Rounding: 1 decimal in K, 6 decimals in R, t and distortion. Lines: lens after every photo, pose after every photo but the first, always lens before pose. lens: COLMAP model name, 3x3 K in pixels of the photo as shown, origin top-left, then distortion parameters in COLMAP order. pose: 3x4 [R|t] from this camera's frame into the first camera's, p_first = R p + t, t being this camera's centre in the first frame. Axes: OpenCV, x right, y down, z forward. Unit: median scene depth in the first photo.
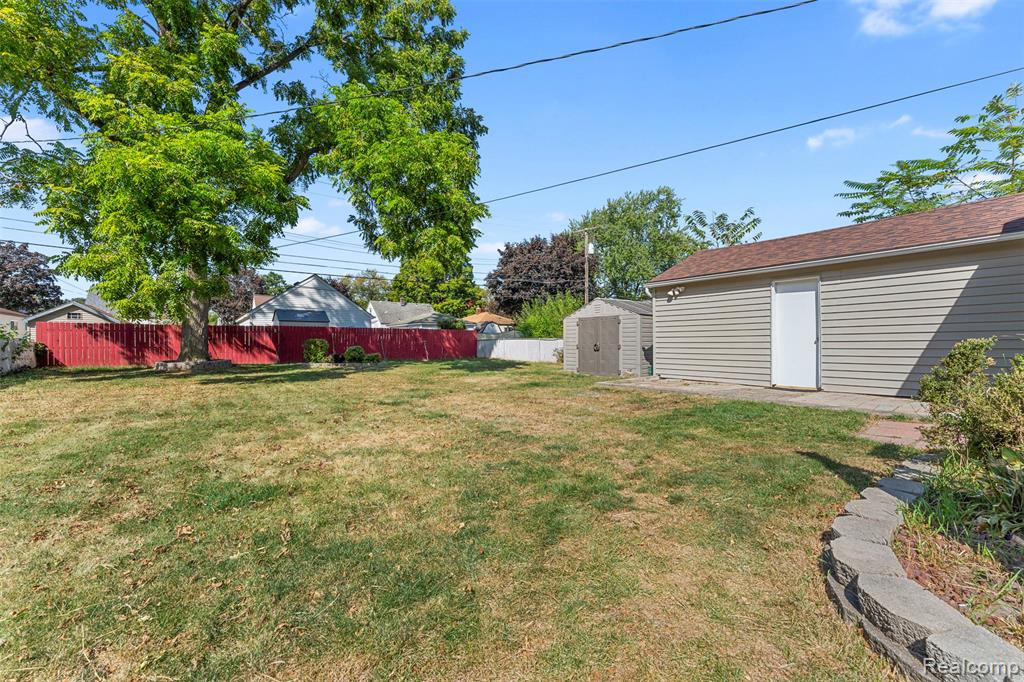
lens RADIAL K [[416.8, 0, 508.9], [0, 416.8, 343.7], [0, 0, 1]] dist [0.001493, -0.000176]
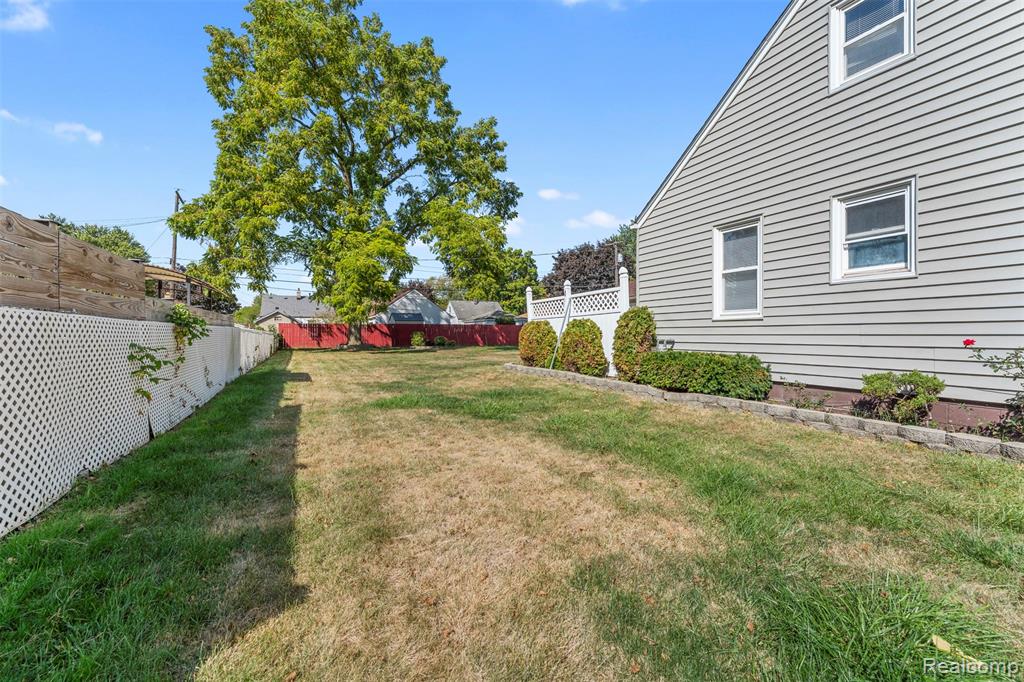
lens RADIAL K [[416.8, 0, 511.8], [0, 416.8, 336.1], [0, 0, 1]] dist [0.001493, -0.000176]
pose [[0.984637, -0.004011, -0.174568, 0.154214], [0.004222, 0.999991, 0.000839, 0.004534], [0.174563, -0.001563, 0.984645, -0.452359]]
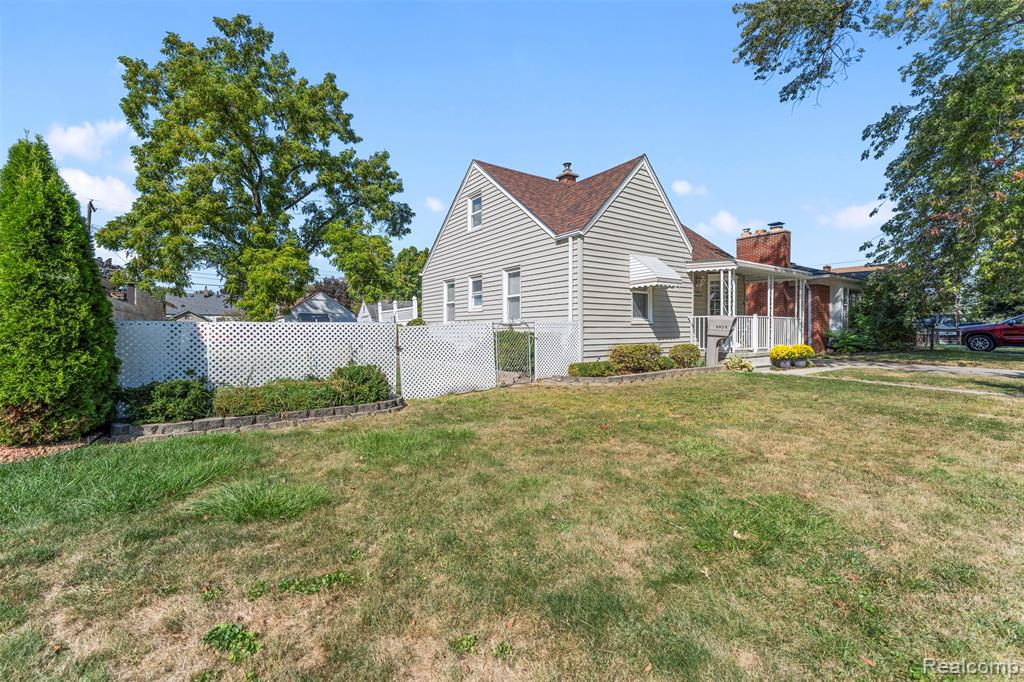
lens RADIAL K [[447.7, 0, 510.3], [0, 447.7, 342.5], [0, 0, 1]] dist [0.003757, 0.000186]
pose [[0.999186, -0.000461, -0.040334, 0.387784], [0.001209, 0.999827, 0.018546, 0.006724], [0.040319, -0.018579, 0.999014, -0.823559]]
